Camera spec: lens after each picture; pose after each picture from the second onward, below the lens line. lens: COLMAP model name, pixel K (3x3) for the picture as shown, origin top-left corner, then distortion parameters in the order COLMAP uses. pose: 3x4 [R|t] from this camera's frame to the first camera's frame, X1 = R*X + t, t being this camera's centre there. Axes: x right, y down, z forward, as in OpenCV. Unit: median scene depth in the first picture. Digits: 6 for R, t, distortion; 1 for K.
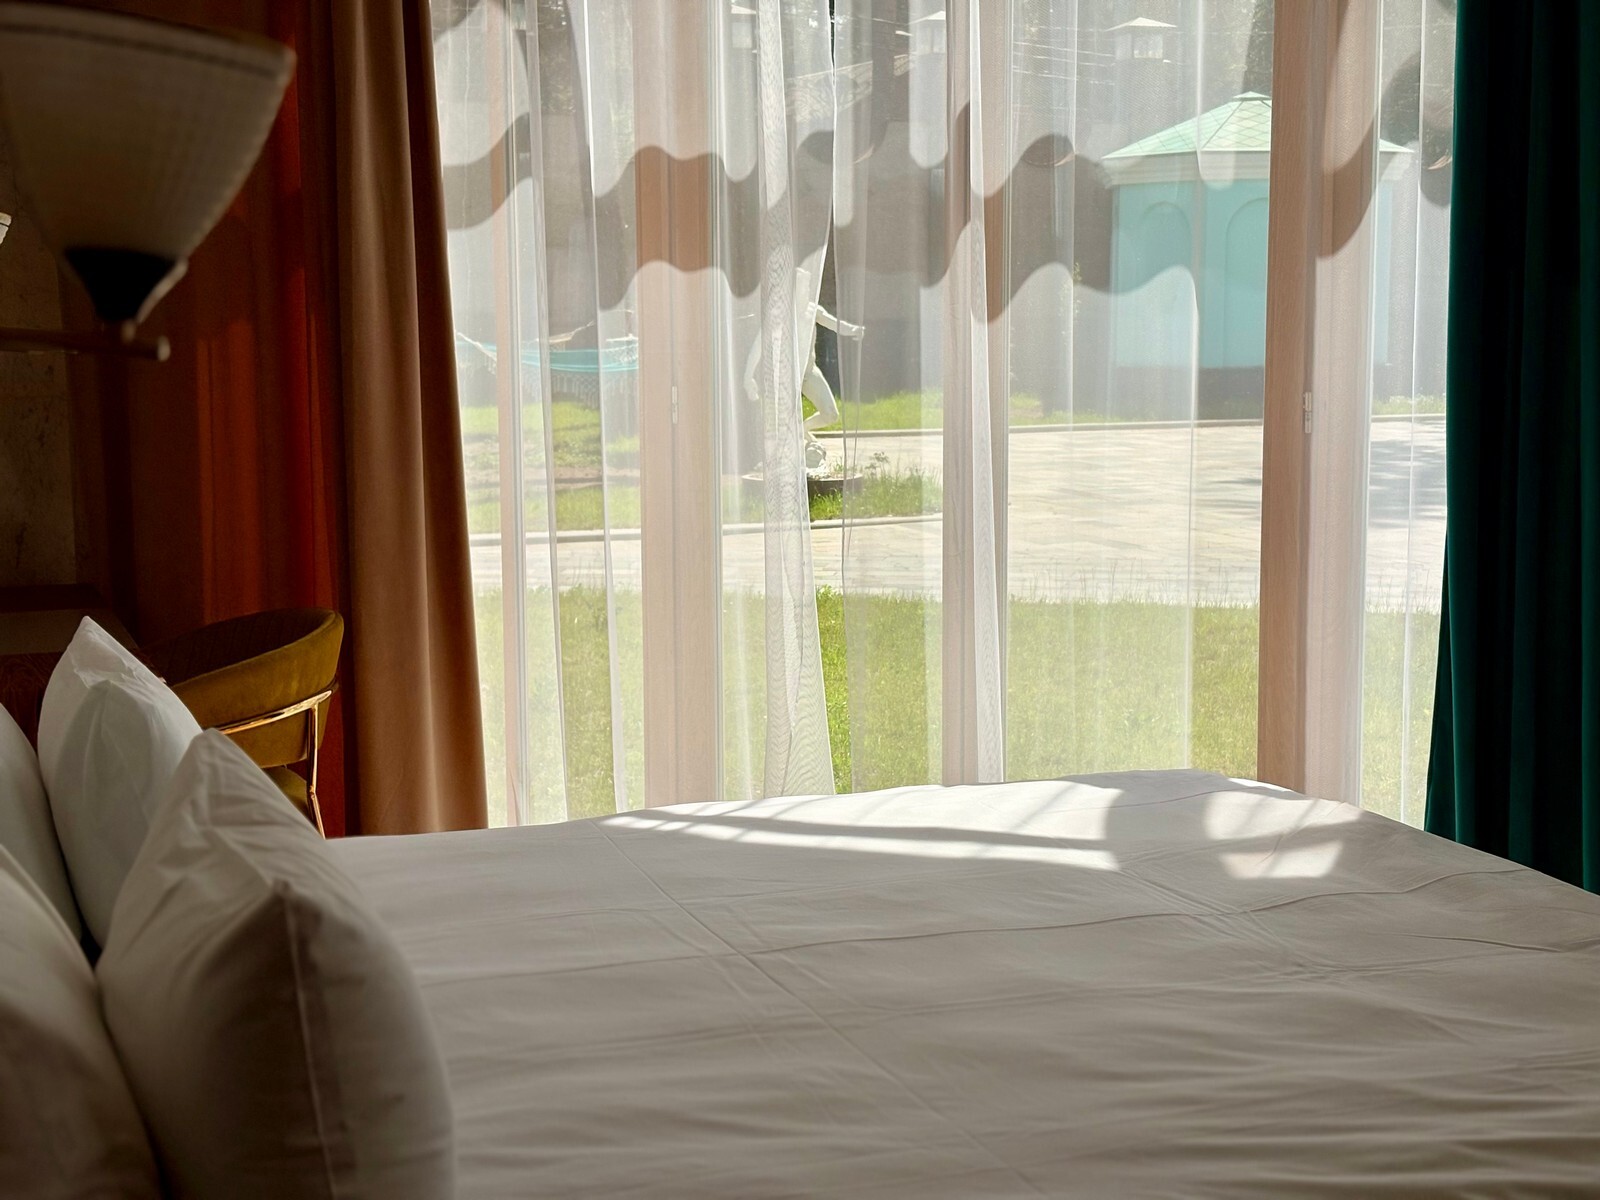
lens RADIAL K [[2400.7, 0, 801.9], [0, 2400.7, 623.1], [0, 0, 1]] dist [0.244898, -0.965420]
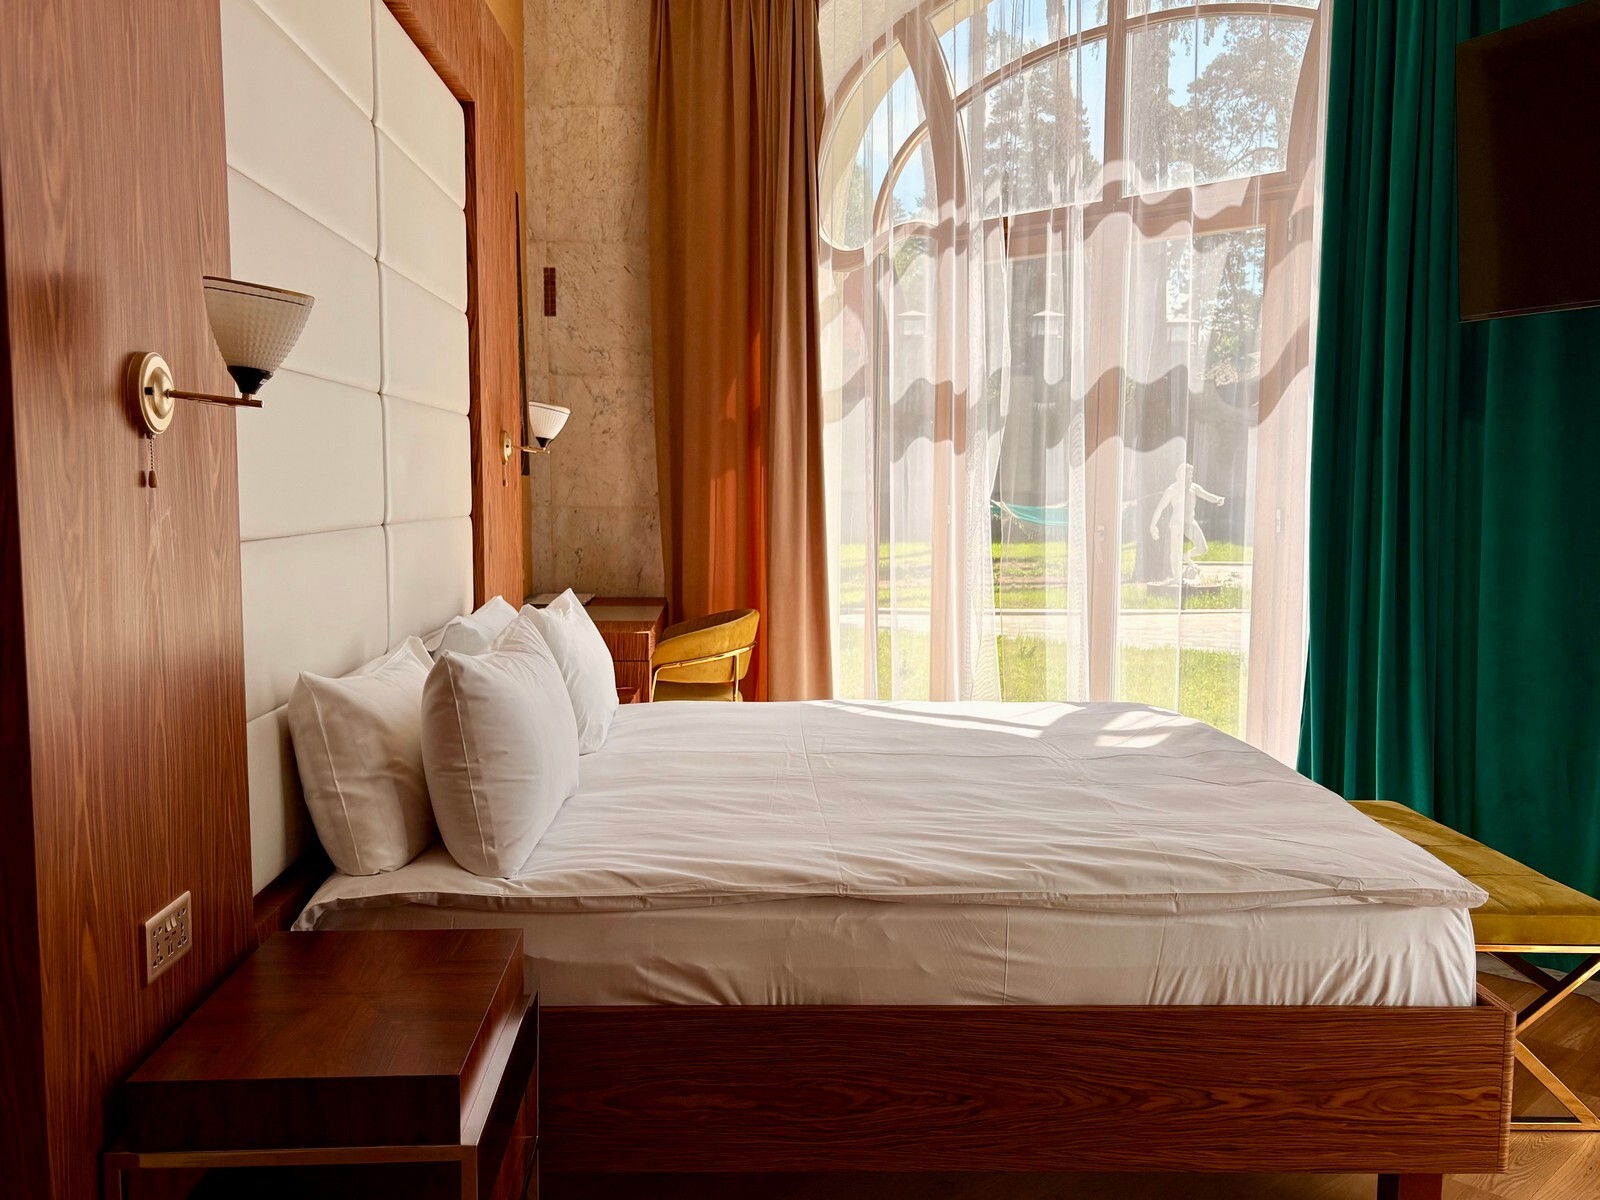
lens RADIAL K [[1364.8, 0, 798.9], [0, 1364.8, 643.2], [0, 0, 1]] dist [0.146537, 0.000397]
pose [[0.942585, 0.046923, -0.330653, 0.246760], [-0.055389, 0.998333, -0.016222, 0.043695], [0.329341, 0.033605, 0.943613, -0.076195]]
